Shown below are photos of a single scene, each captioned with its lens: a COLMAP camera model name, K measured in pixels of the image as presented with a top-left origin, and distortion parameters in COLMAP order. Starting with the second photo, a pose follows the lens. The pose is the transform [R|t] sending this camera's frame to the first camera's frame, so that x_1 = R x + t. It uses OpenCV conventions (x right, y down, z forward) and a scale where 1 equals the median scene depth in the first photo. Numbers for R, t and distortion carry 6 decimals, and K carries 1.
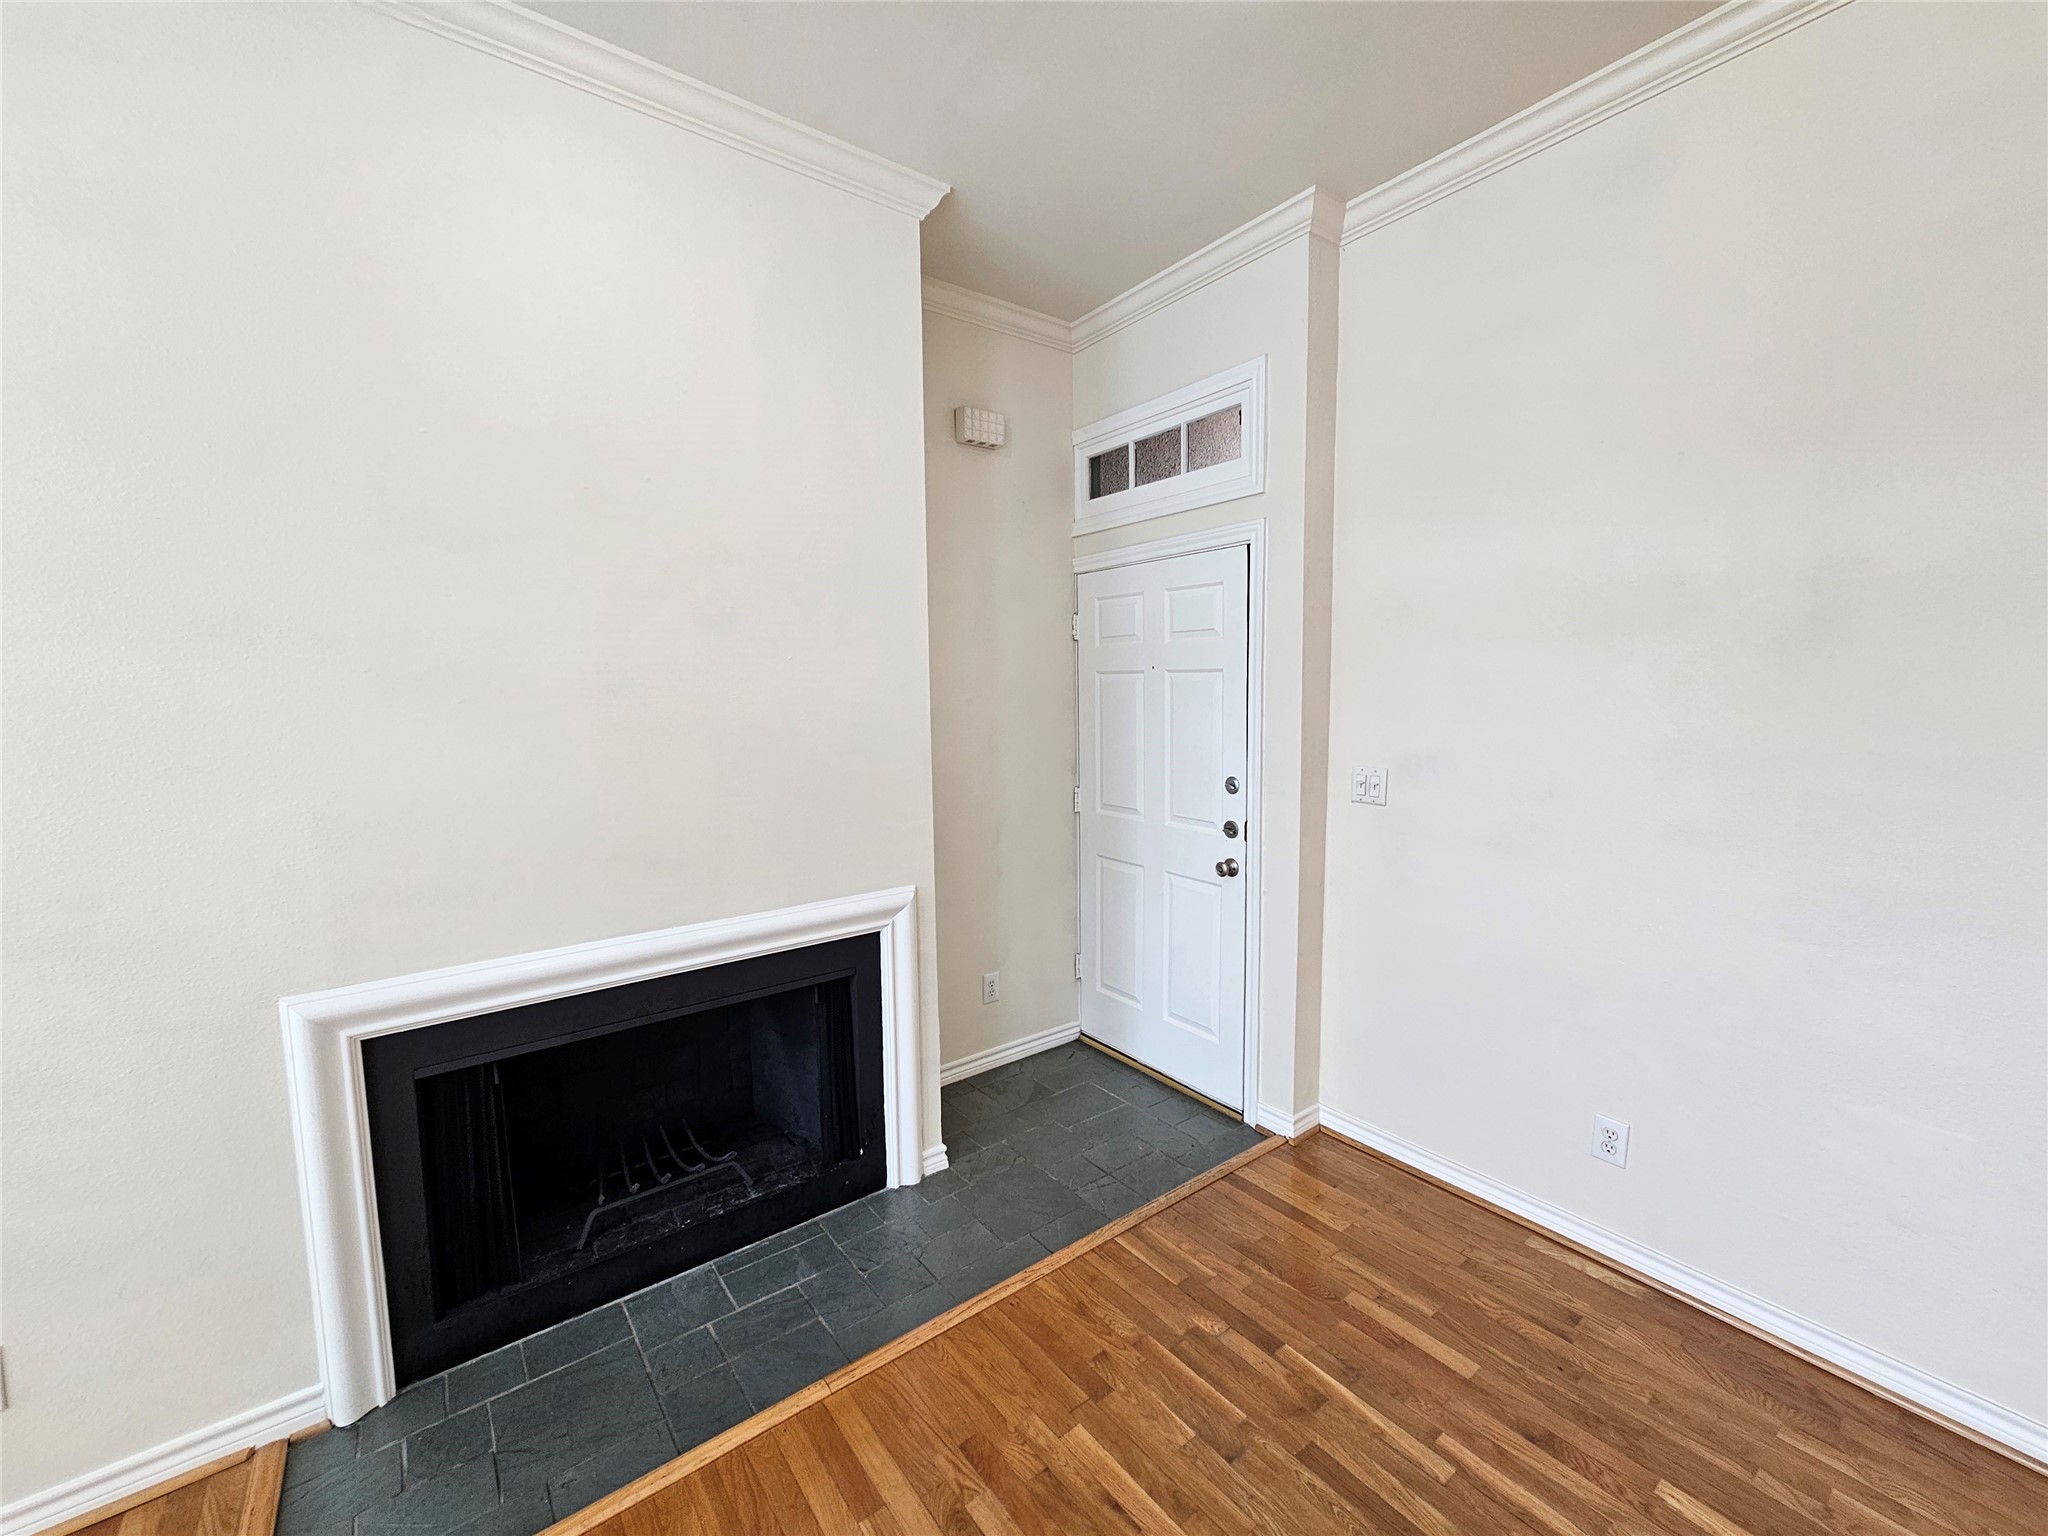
lens RADIAL K [[836.4, 0, 1032.4], [0, 836.4, 763.5], [0, 0, 1]] dist [-0.004202, 0.001236]
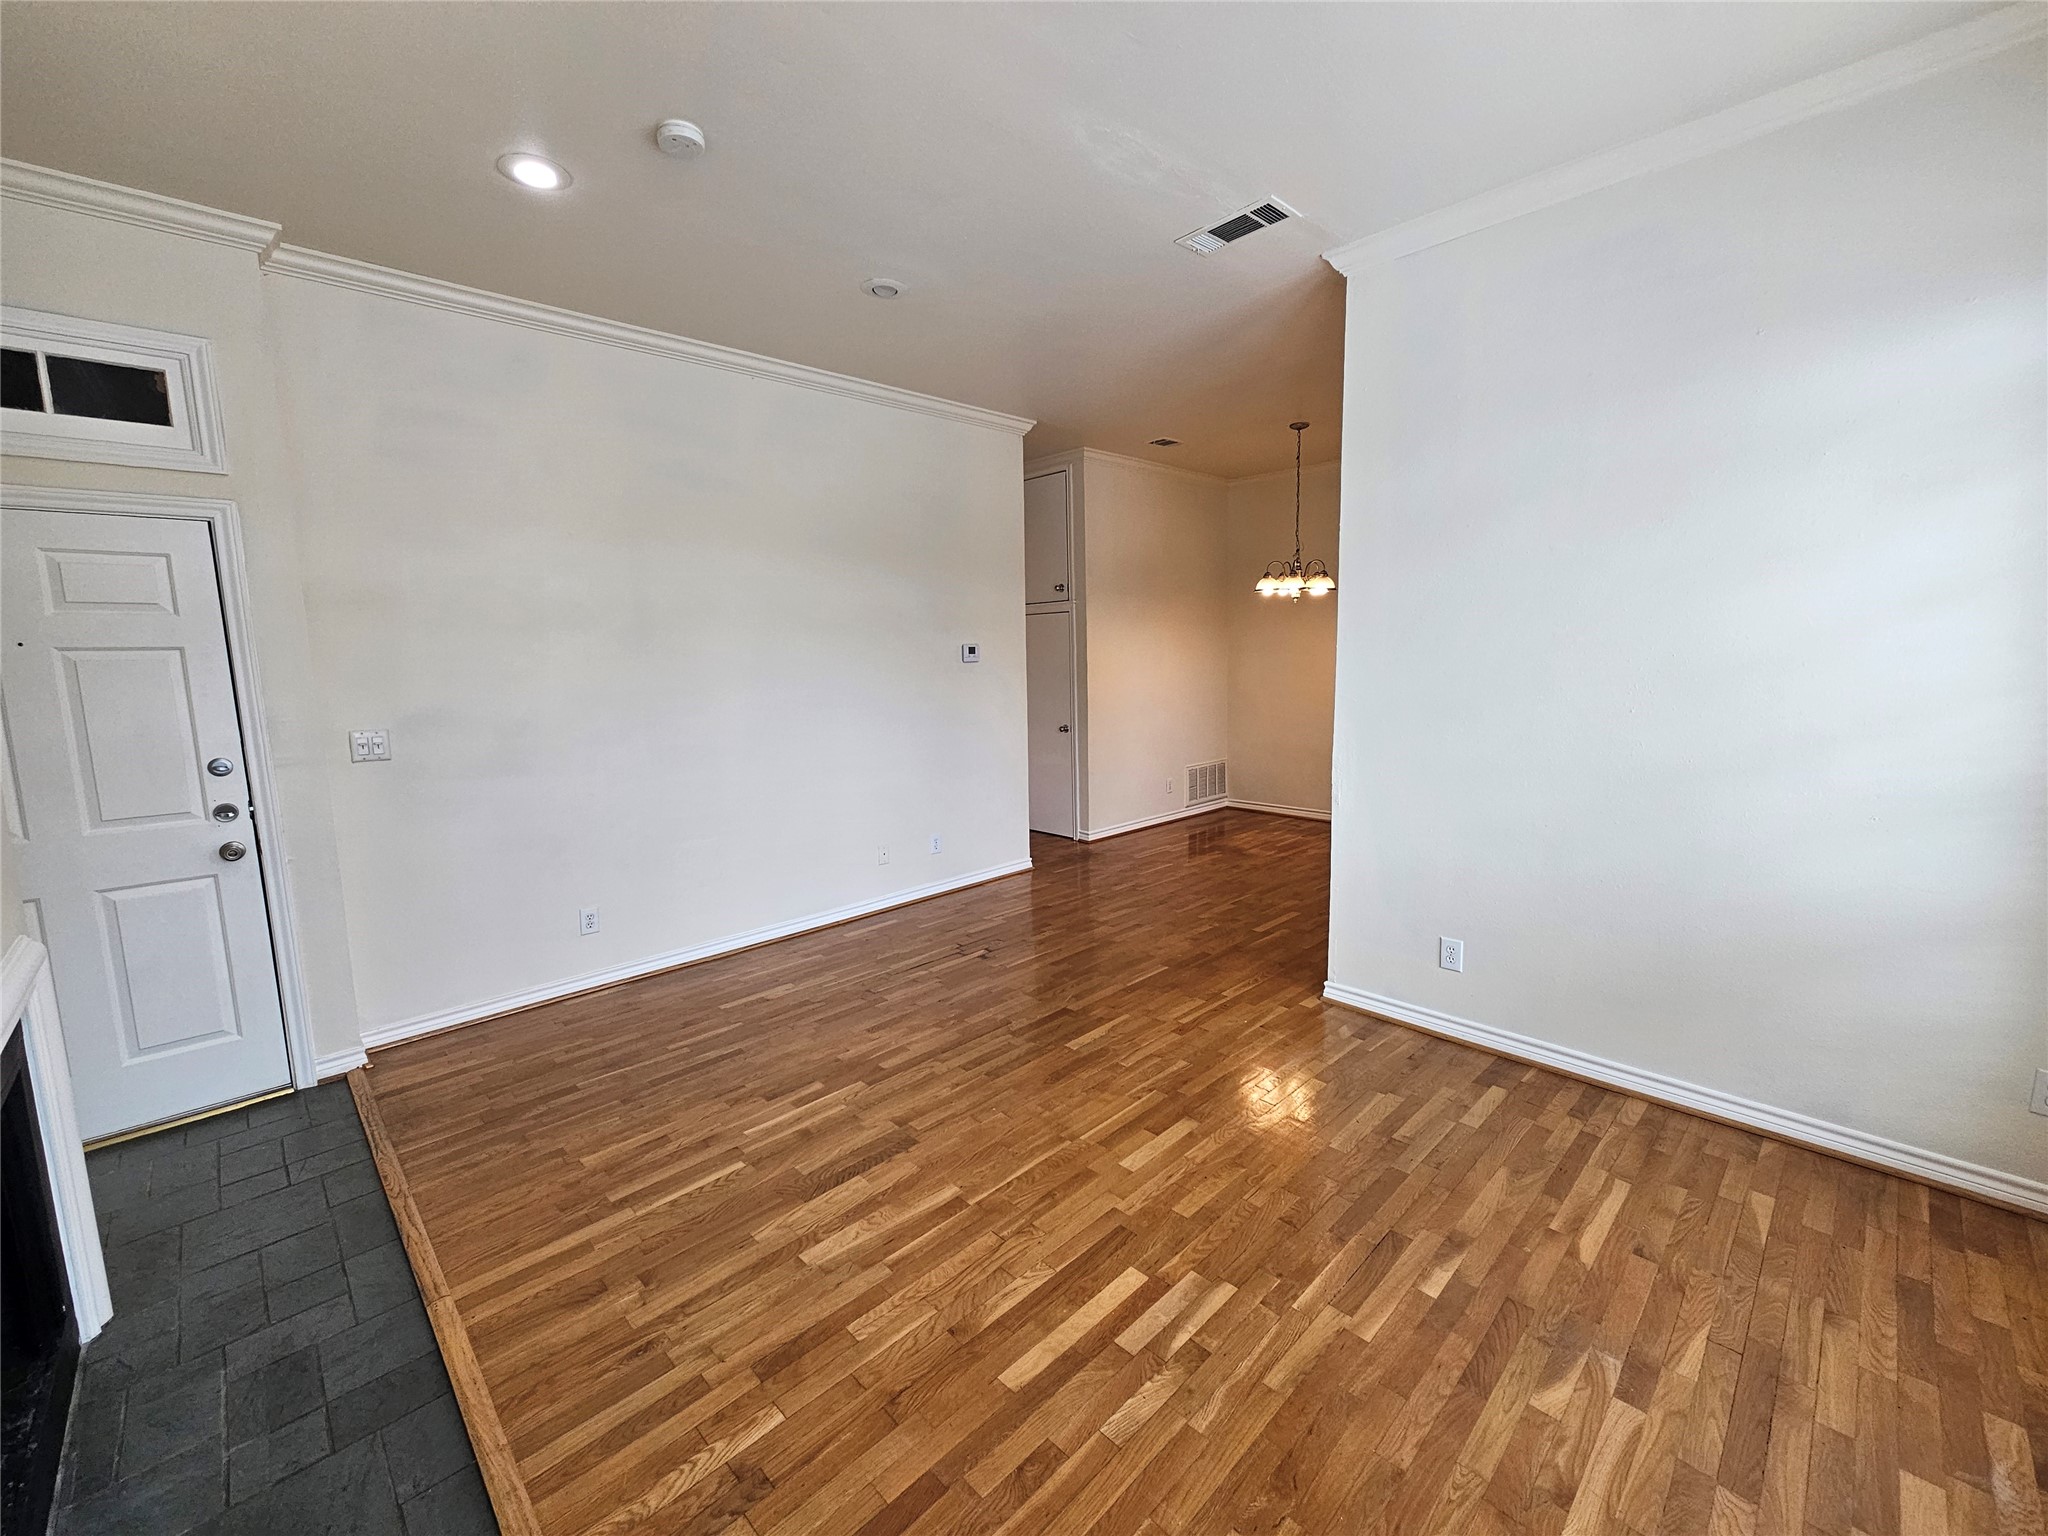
lens RADIAL K [[836.4, 0, 1031.5], [0, 836.4, 762.4], [0, 0, 1]] dist [-0.004202, 0.001236]
pose [[-0.123606, -0.111500, 0.986047, -0.967831], [0.118325, 0.984922, 0.126205, 0.011501], [-0.985252, 0.132273, -0.108549, 0.199978]]
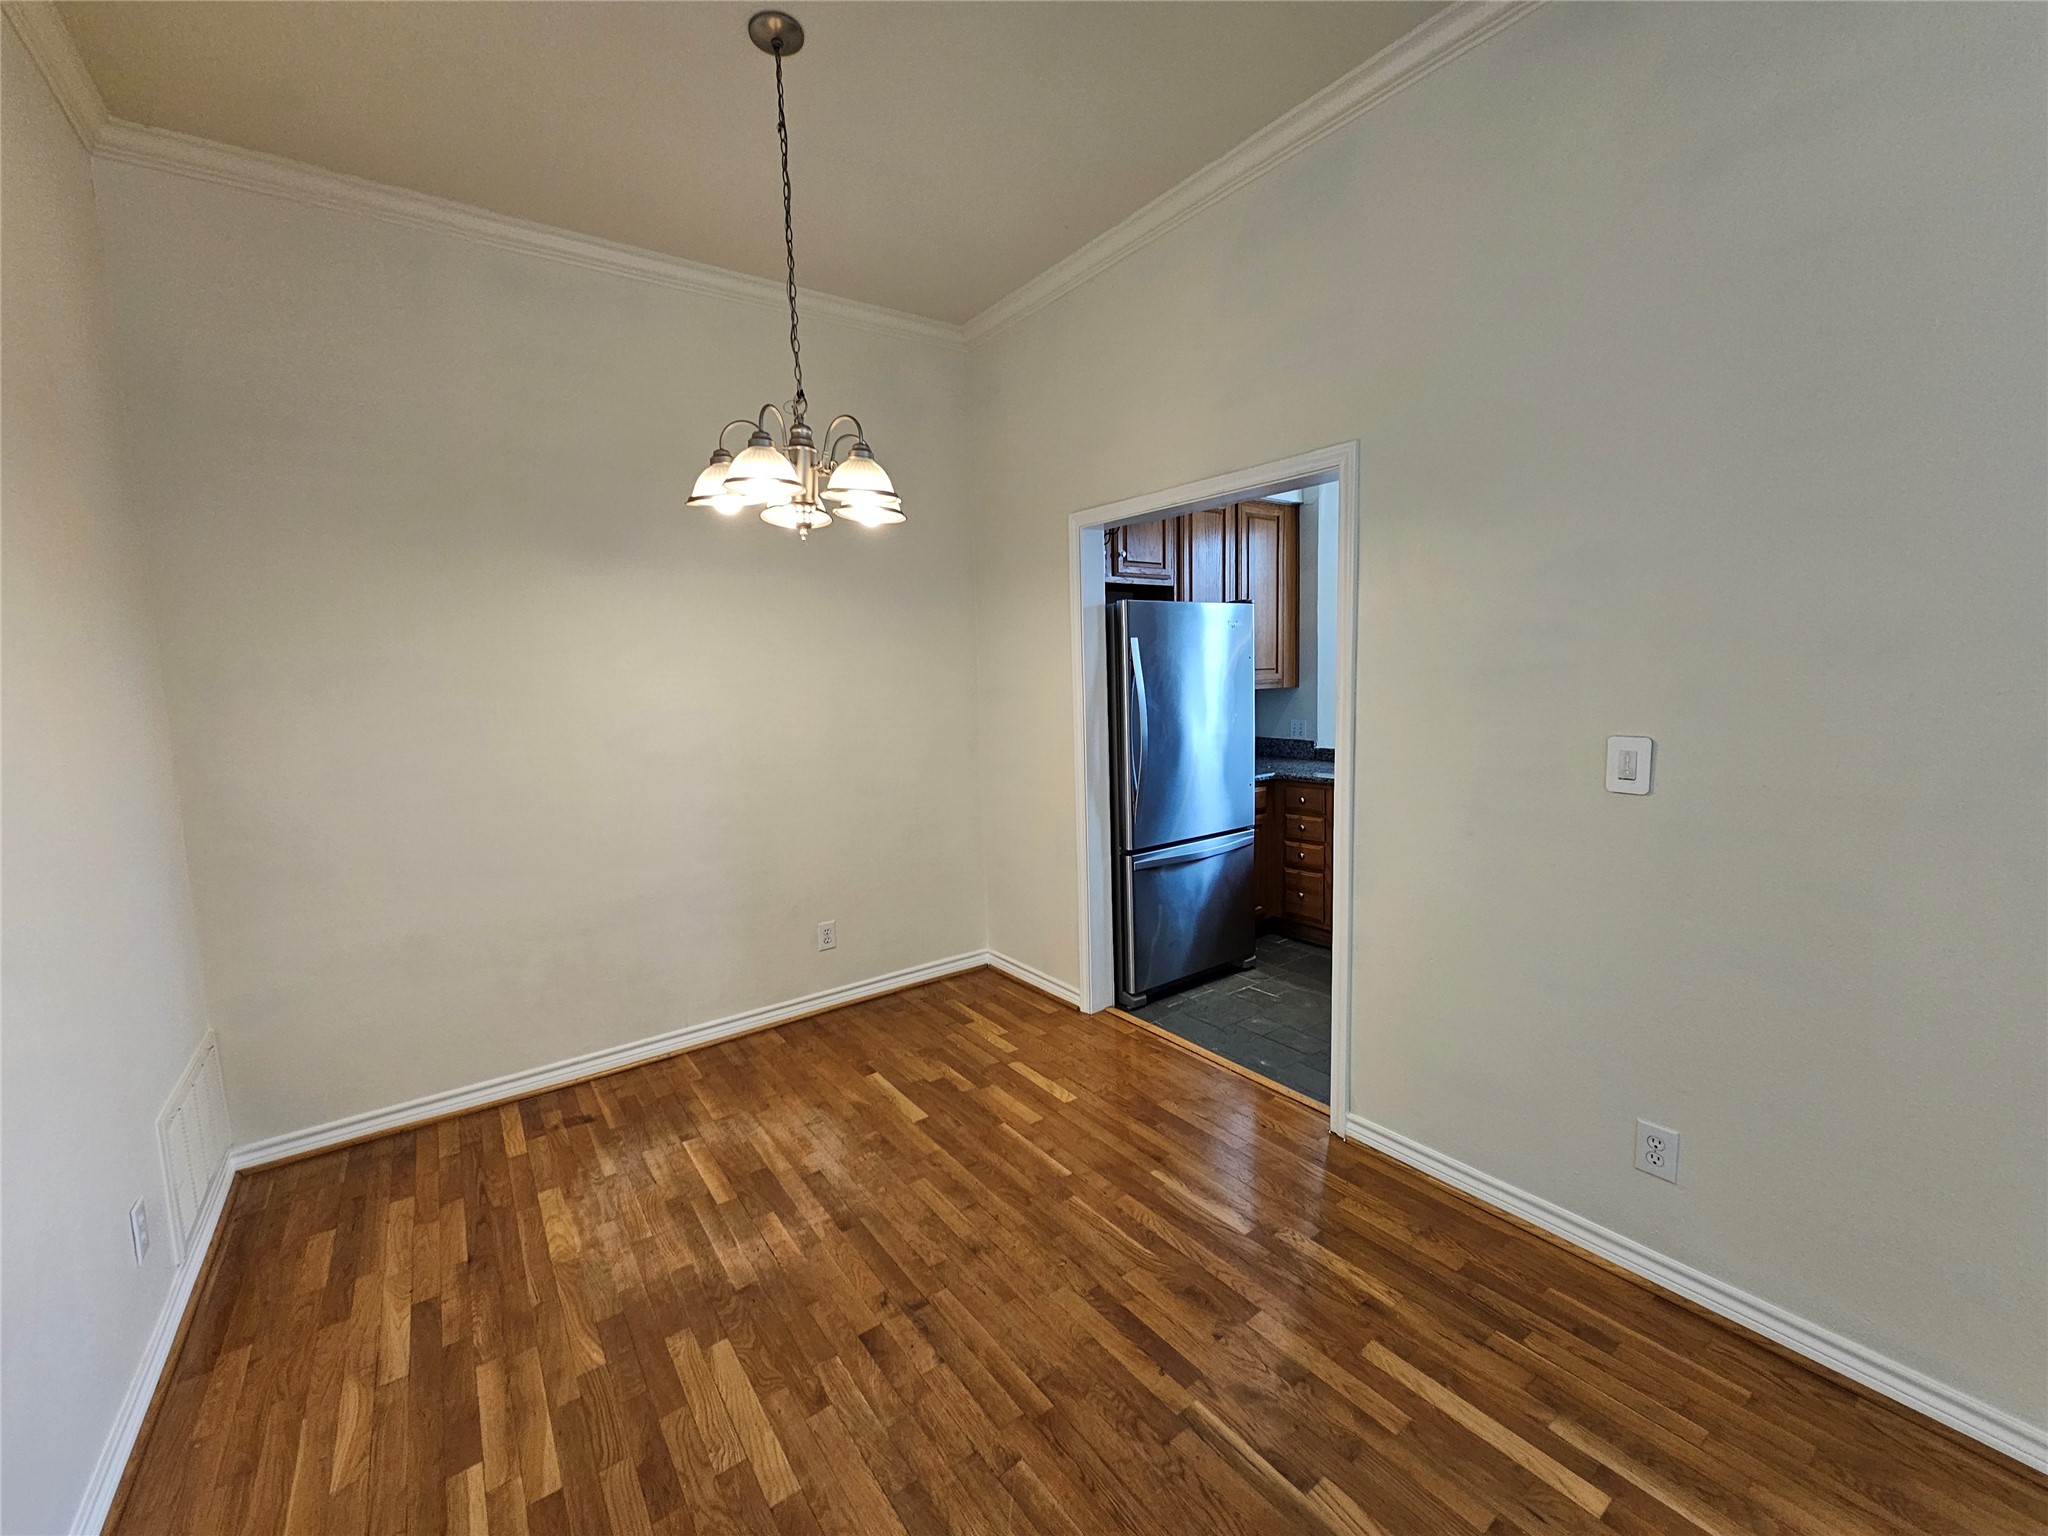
lens RADIAL K [[836.4, 0, 1034.2], [0, 836.4, 762.0], [0, 0, 1]] dist [-0.004202, 0.001236]
pose [[-0.998891, 0.044693, 0.014840, 1.009917], [0.046767, 0.978430, 0.201215, 0.015106], [-0.005527, 0.201686, -0.979435, 0.041709]]
